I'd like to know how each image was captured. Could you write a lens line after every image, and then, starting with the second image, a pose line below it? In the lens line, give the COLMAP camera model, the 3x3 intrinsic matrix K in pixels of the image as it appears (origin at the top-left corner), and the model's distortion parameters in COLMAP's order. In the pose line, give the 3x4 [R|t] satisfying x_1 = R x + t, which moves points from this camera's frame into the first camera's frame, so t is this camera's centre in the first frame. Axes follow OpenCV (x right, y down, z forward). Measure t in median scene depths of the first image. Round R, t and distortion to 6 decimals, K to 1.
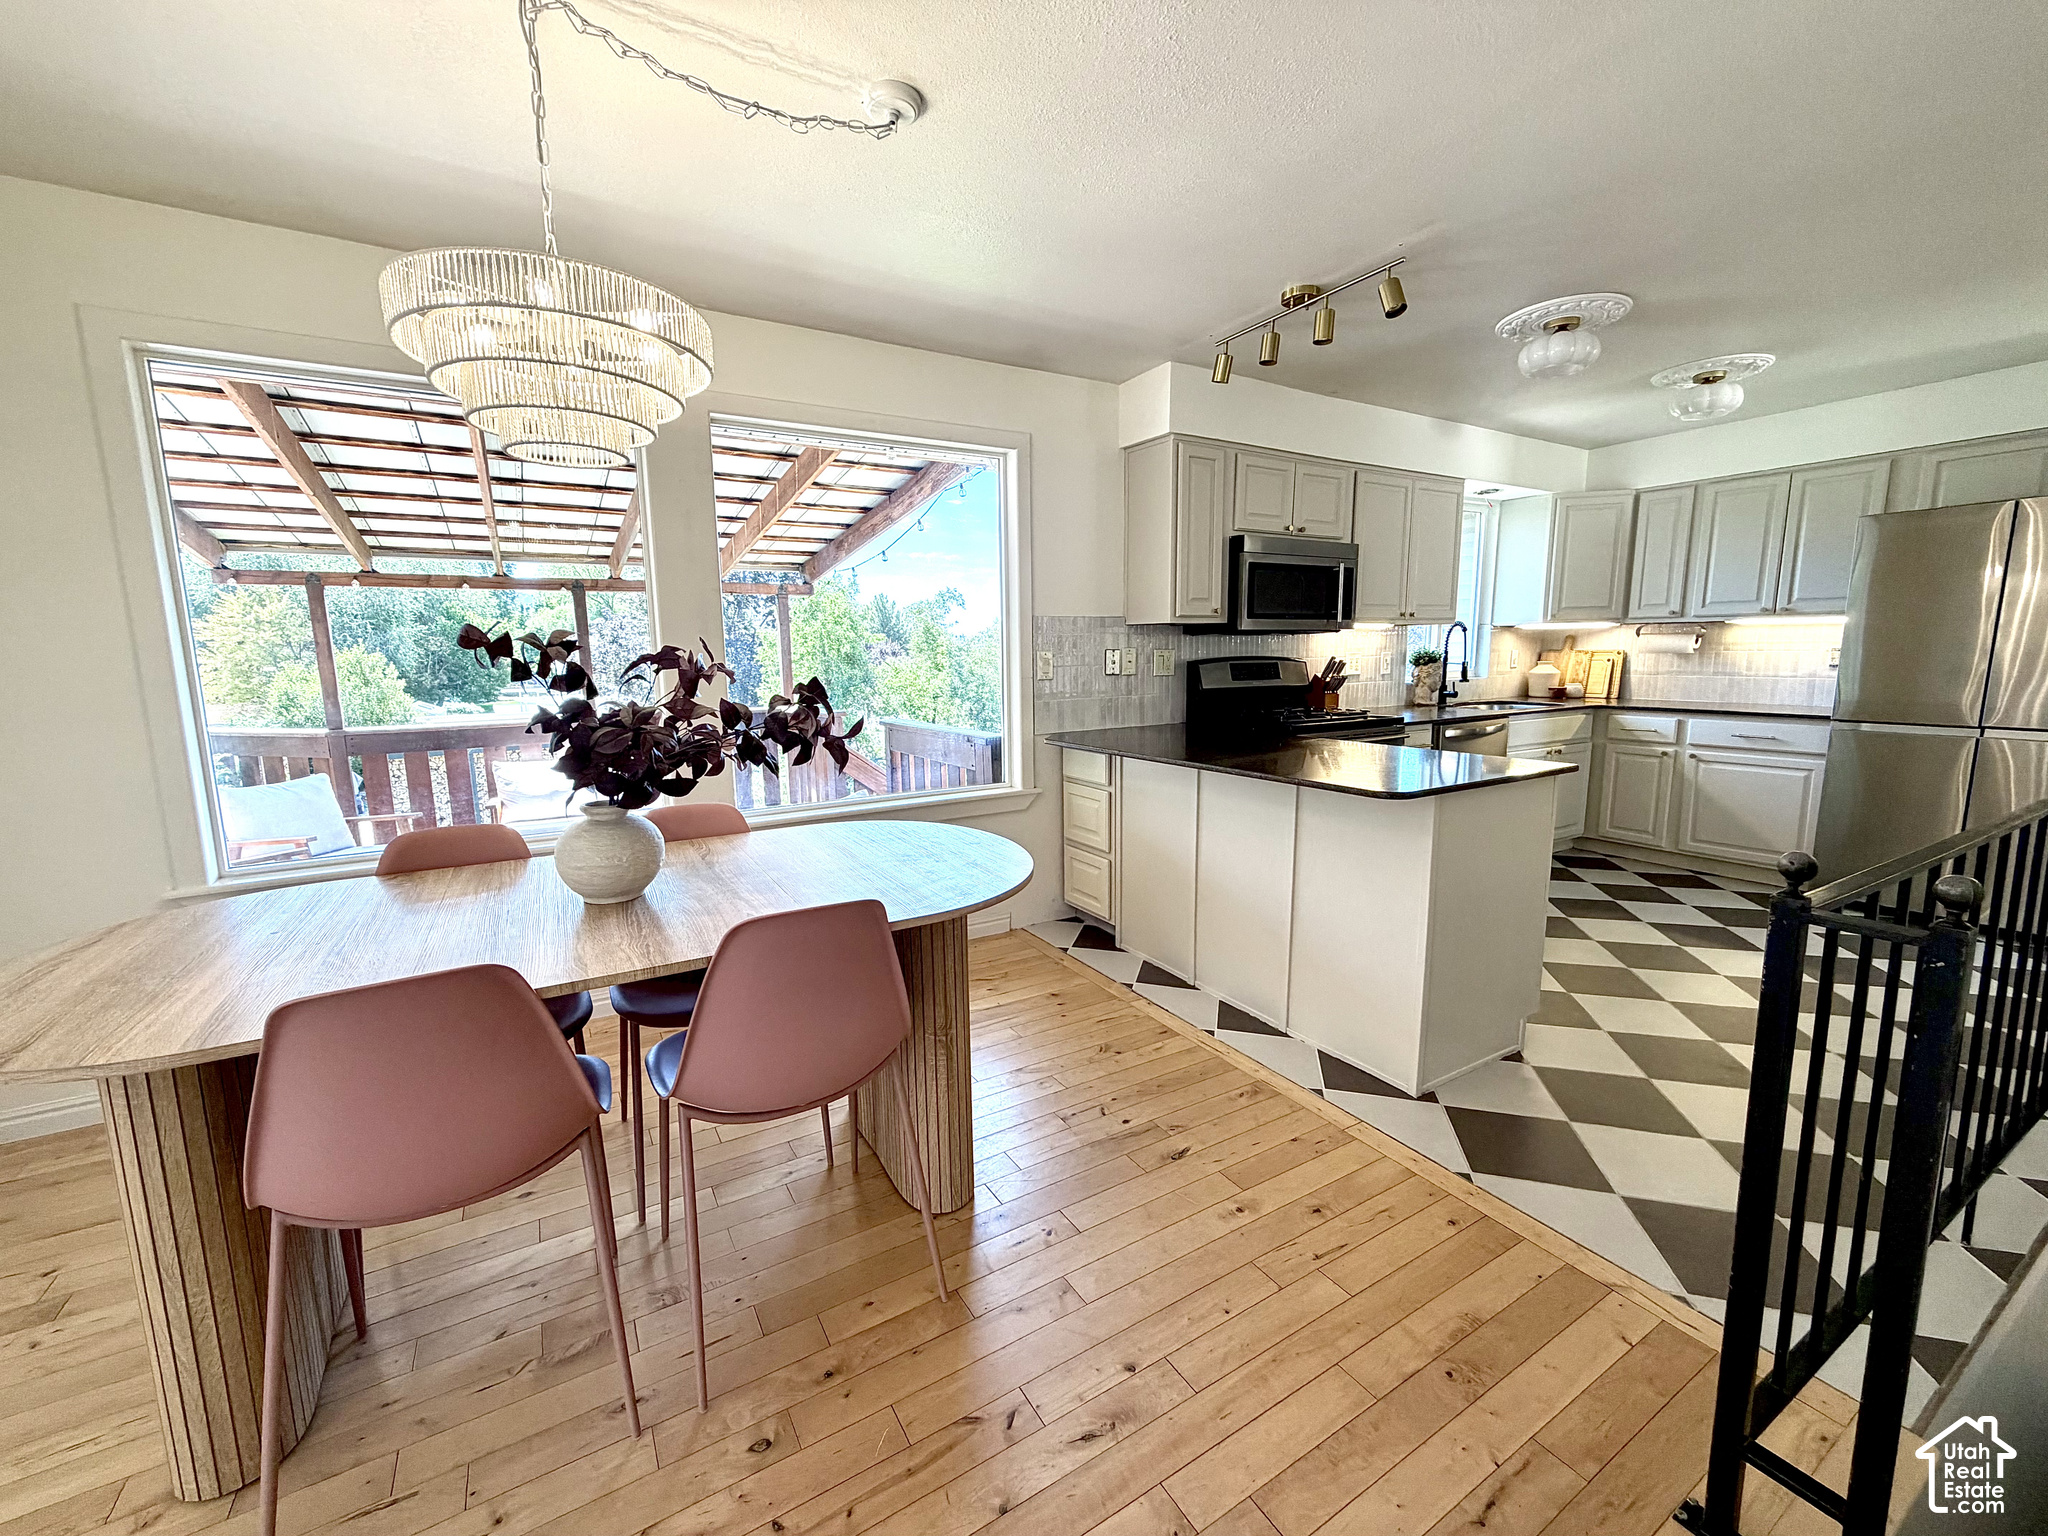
lens RADIAL K [[818.1, 0, 1015.2], [0, 818.1, 768.6], [0, 0, 1]] dist [0.000394, 0.000065]
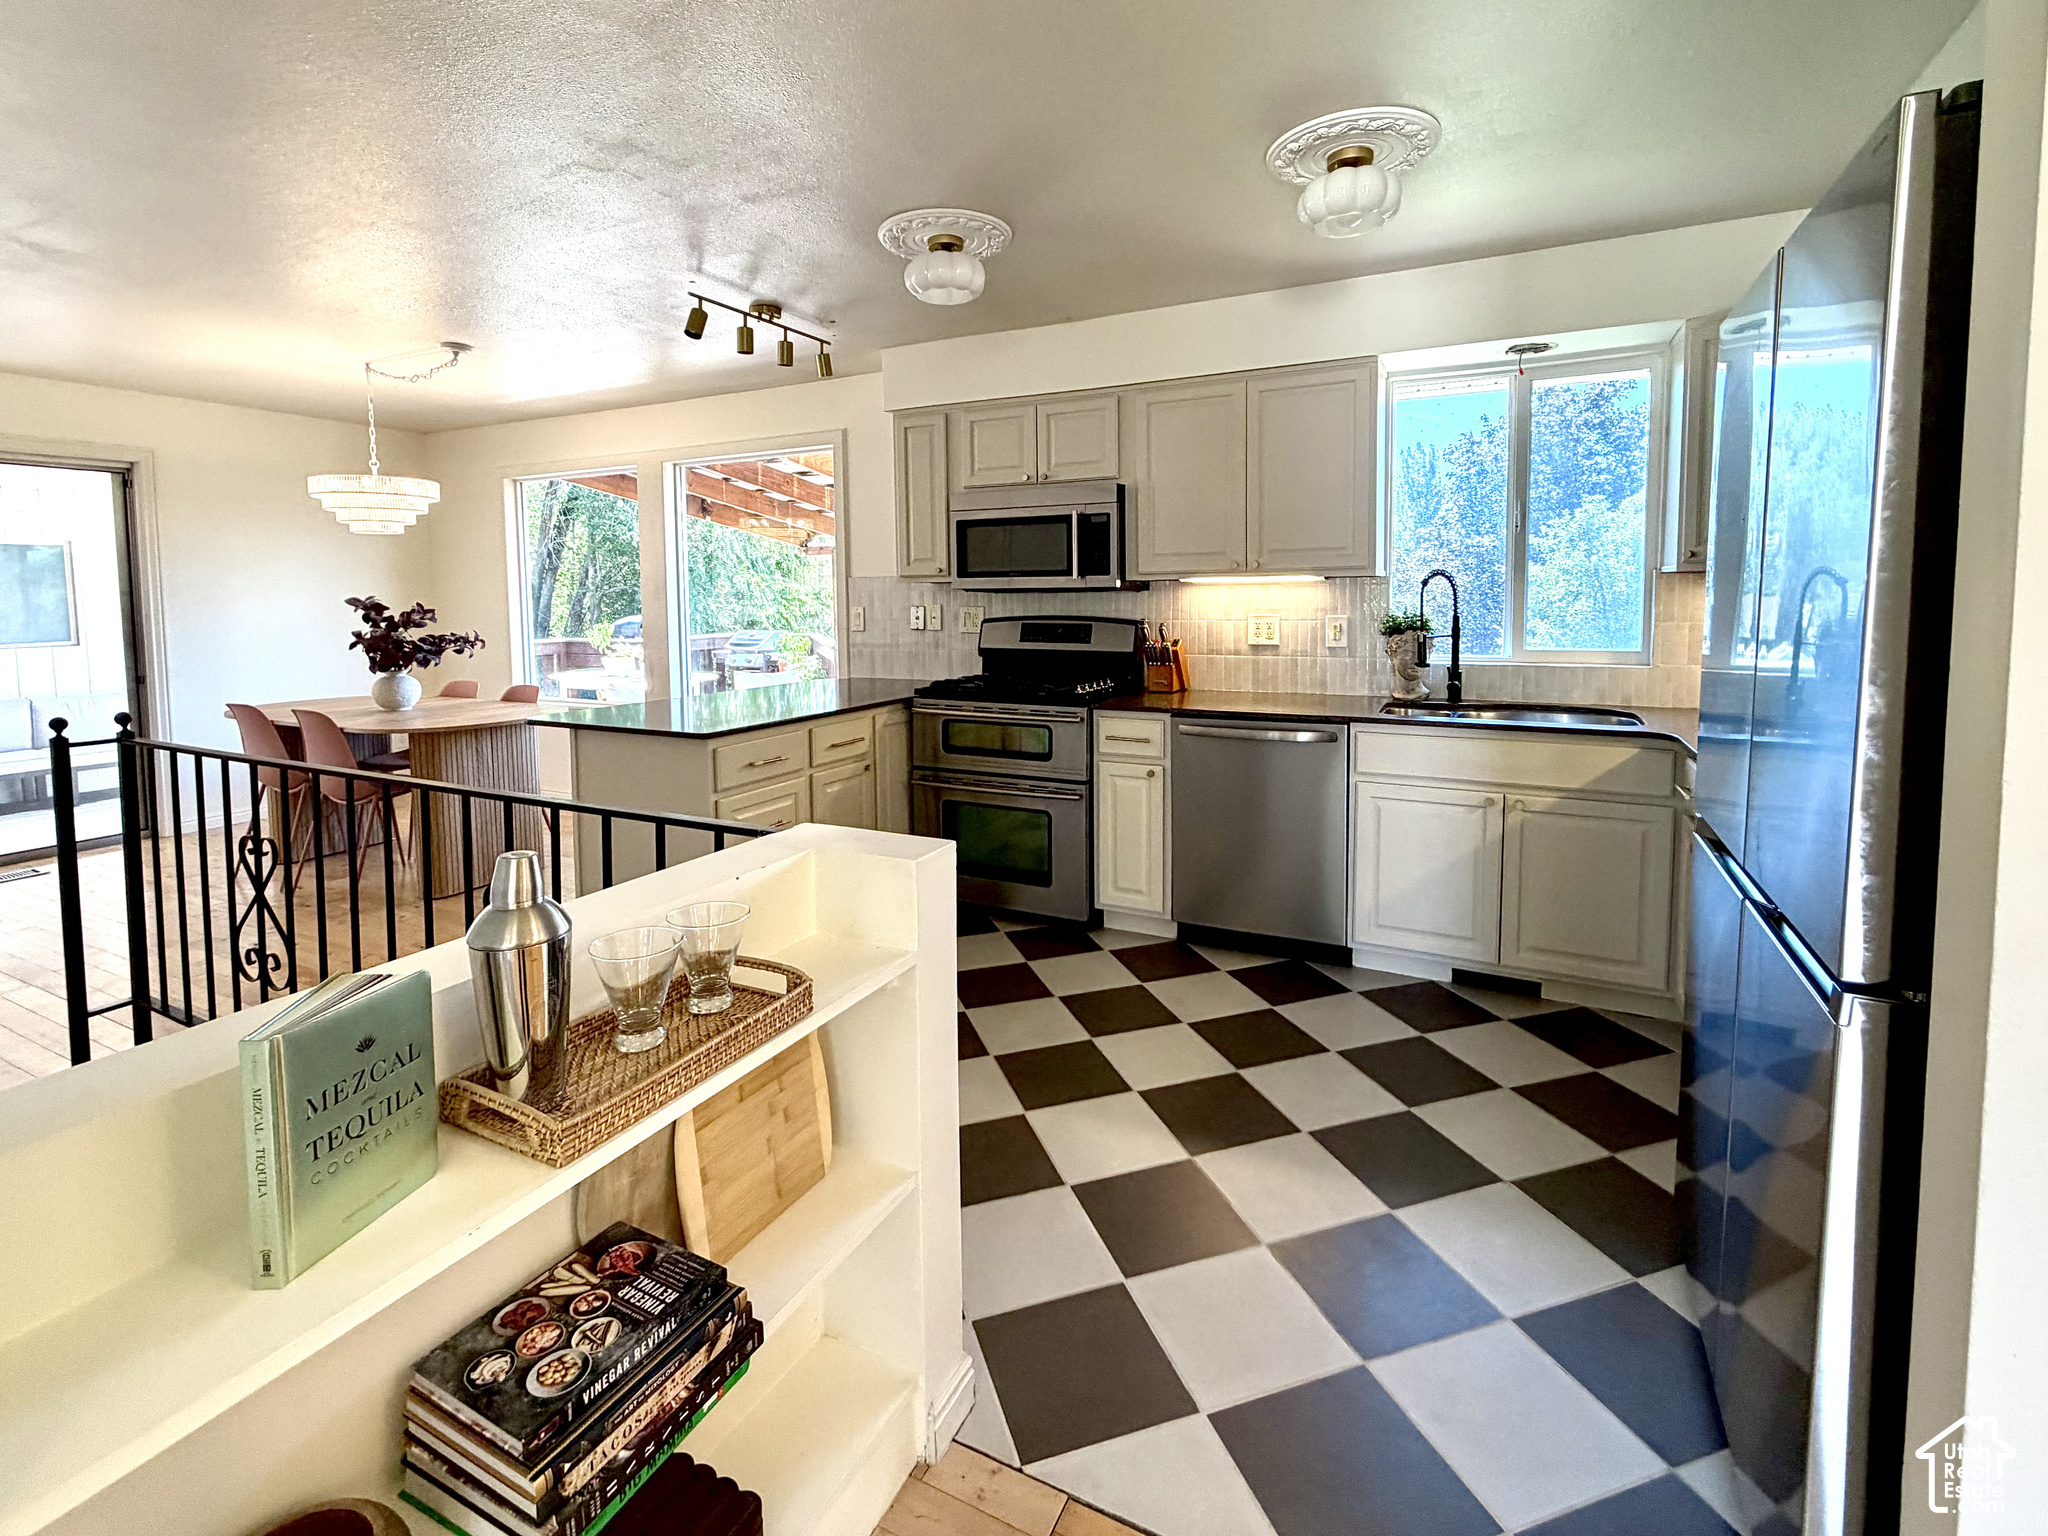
lens RADIAL K [[938.4, 0, 1018.7], [0, 938.4, 653.8], [0, 0, 1]] dist [0.001380, 0.000162]
pose [[0.542635, 0.064926, -0.837455, 1.183790], [-0.118867, 0.992910, -0.000043, -0.095767], [0.831515, 0.099569, 0.546506, 0.433005]]
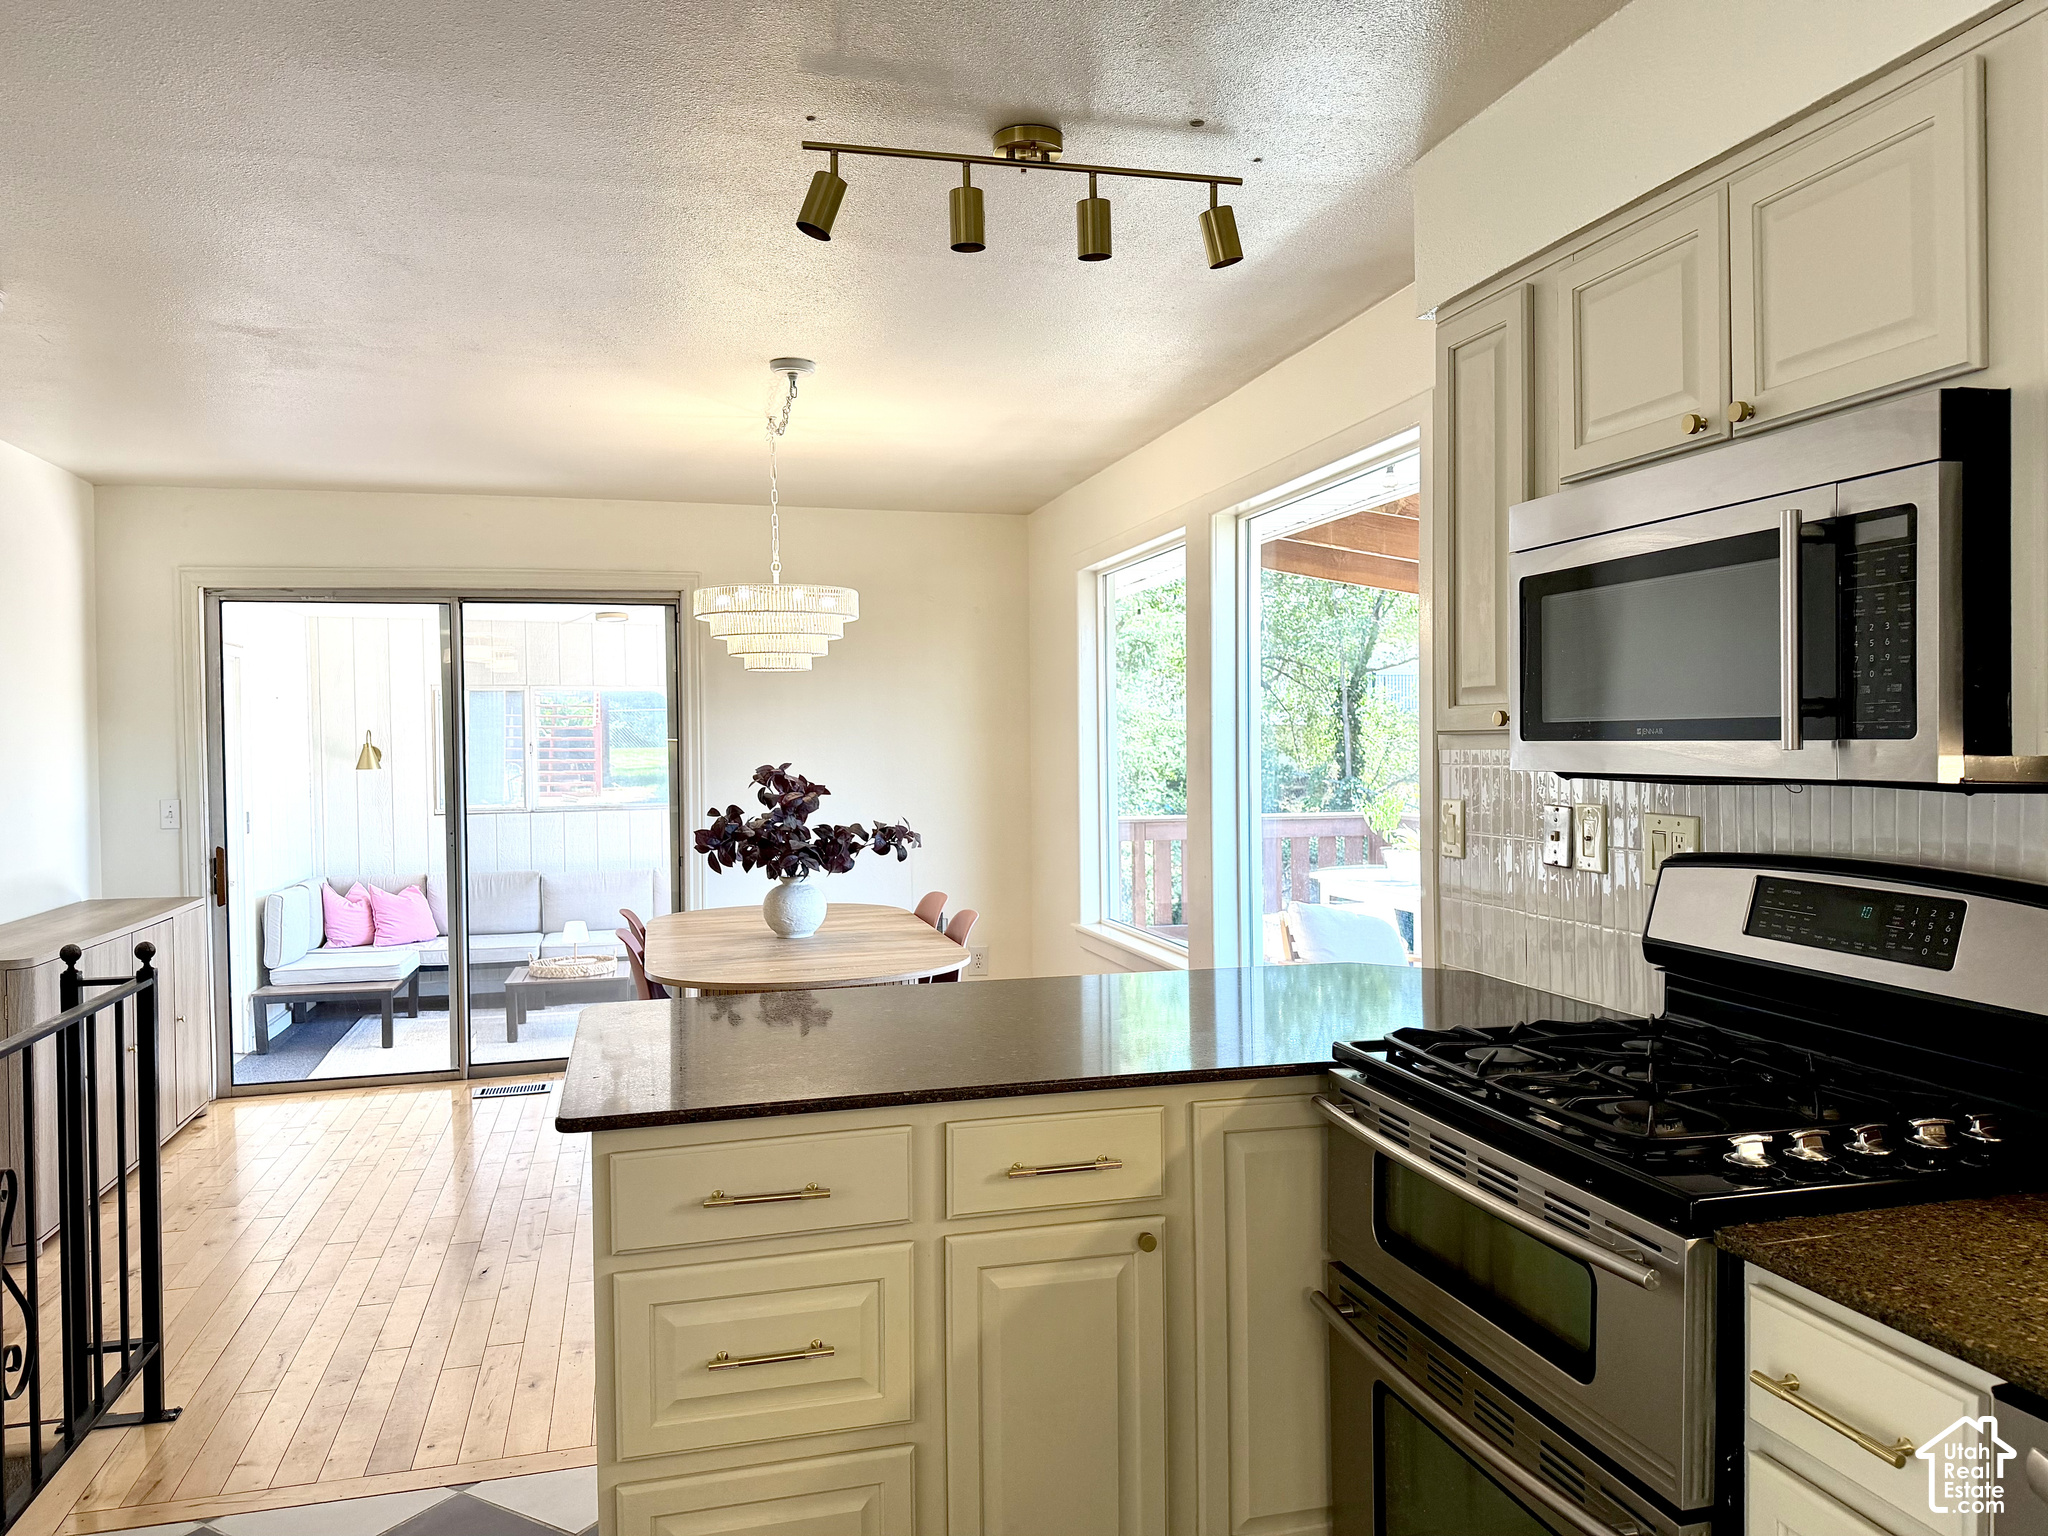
lens RADIAL K [[1431.4, 0, 1016.5], [0, 1431.4, 773.1], [0, 0, 1]] dist [0.161847, -0.281185]
pose [[-0.272870, 0.042017, -0.961133, 0.872685], [-0.118496, 0.989971, 0.076919, -0.178979], [0.954725, 0.134879, -0.265155, 0.901752]]
